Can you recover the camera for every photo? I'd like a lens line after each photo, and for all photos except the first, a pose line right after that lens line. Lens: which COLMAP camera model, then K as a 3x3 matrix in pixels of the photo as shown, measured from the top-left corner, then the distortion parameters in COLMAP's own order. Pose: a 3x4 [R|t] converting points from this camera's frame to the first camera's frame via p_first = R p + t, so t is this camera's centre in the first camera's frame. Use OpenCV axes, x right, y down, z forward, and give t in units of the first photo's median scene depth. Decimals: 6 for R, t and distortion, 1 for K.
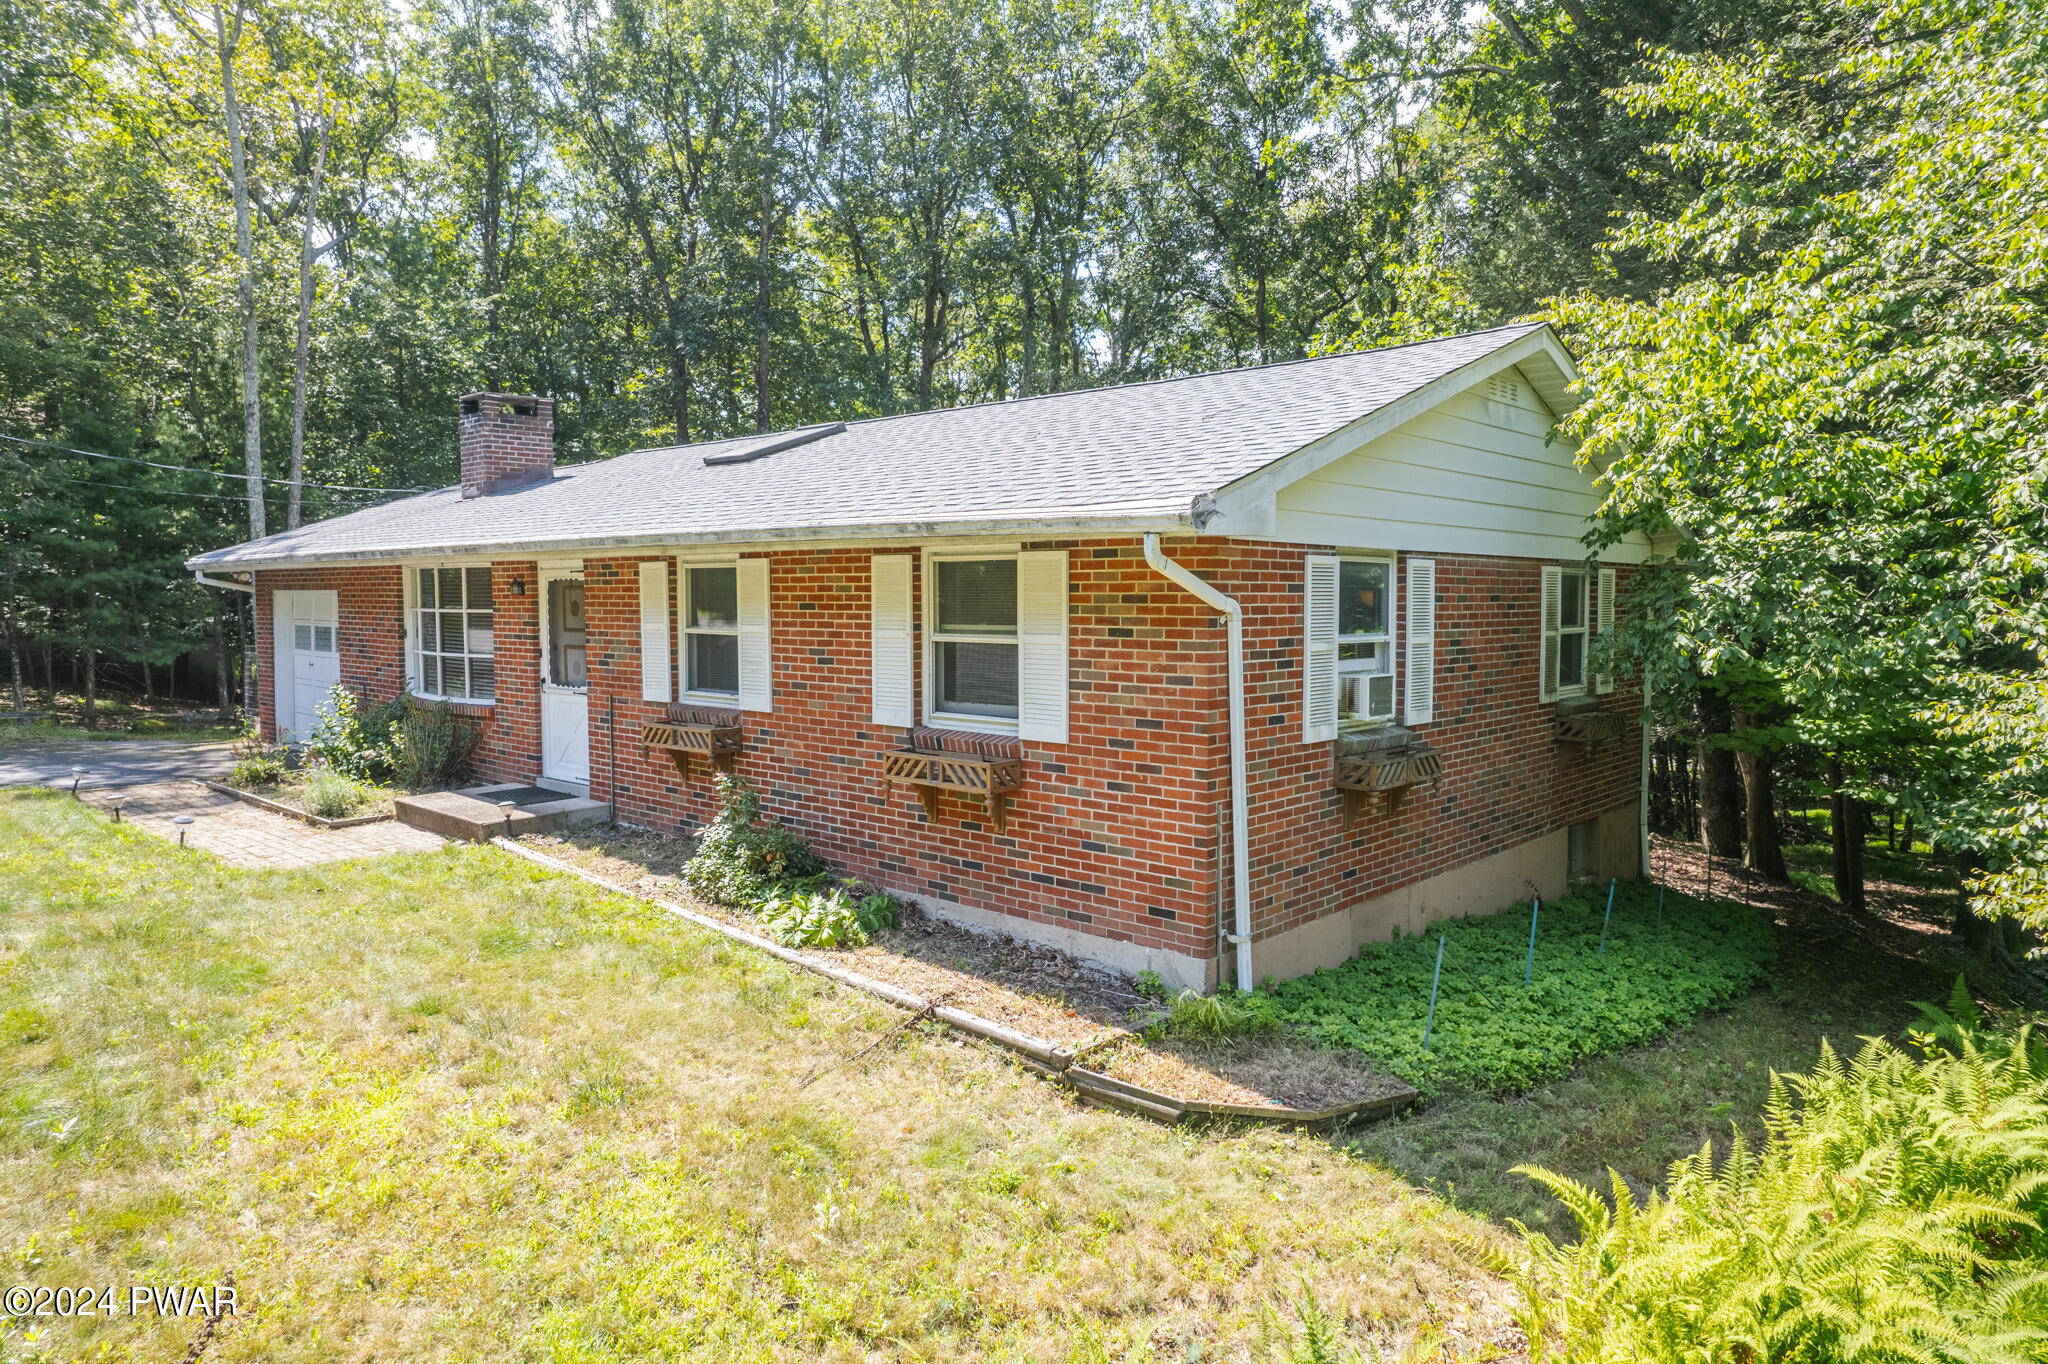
lens RADIAL K [[1303.8, 0, 1024.0], [0, 1303.8, 682.0], [0, 0, 1]] dist [-0.047699, 0.025005]
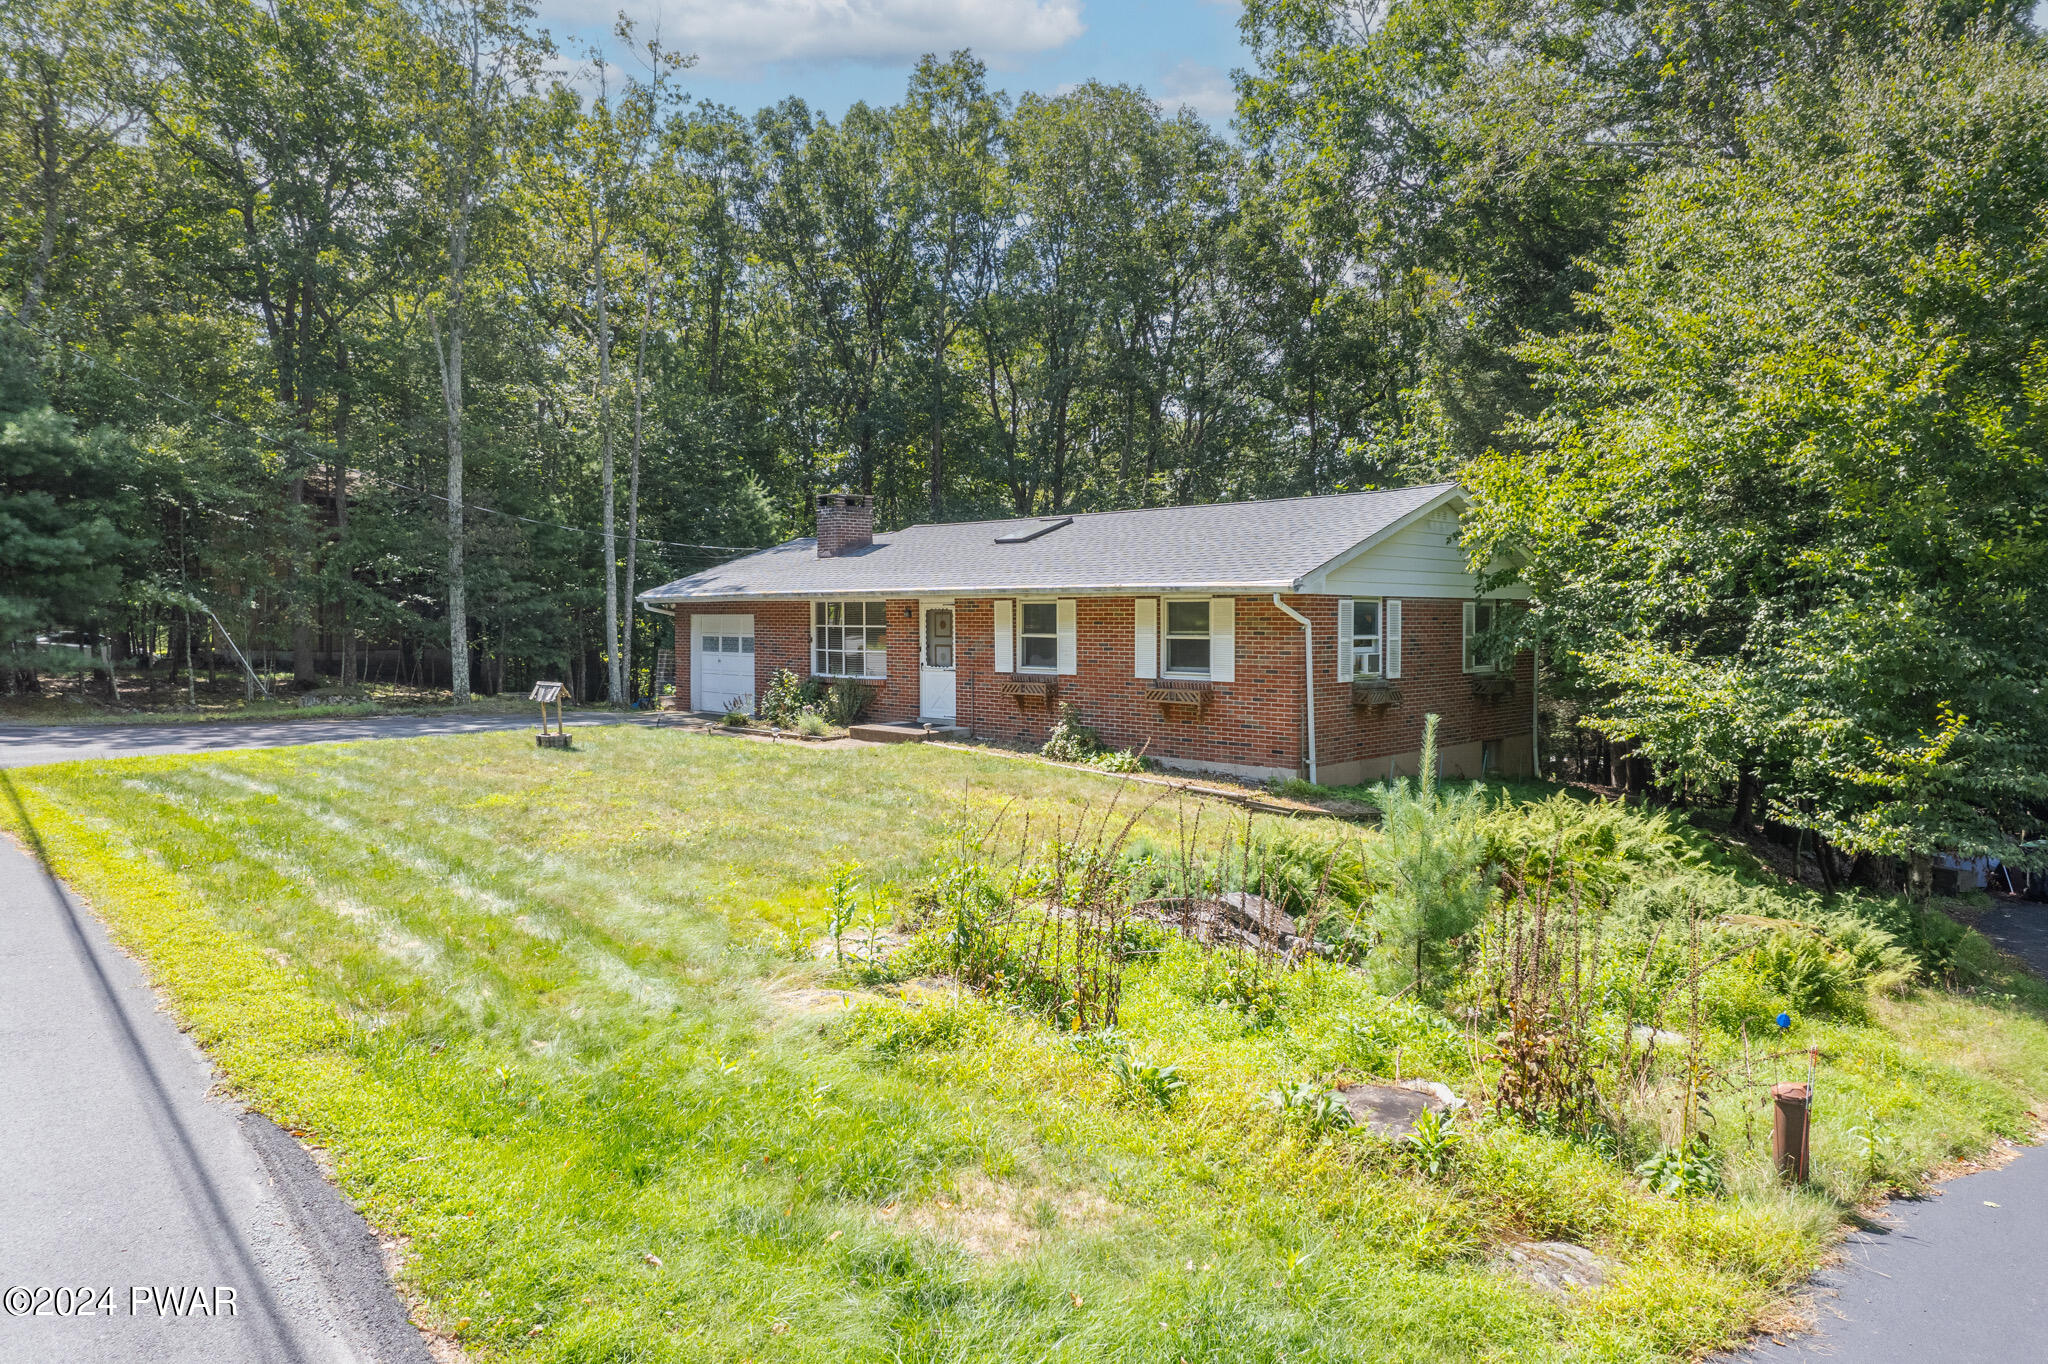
lens RADIAL K [[1303.8, 0, 1024.0], [0, 1303.8, 682.0], [0, 0, 1]] dist [-0.047699, 0.025005]
pose [[0.999478, 0.000836, -0.032288, -0.231364], [-0.001393, 0.999851, -0.017222, 0.076811], [0.032268, 0.017258, 0.999330, -1.146654]]
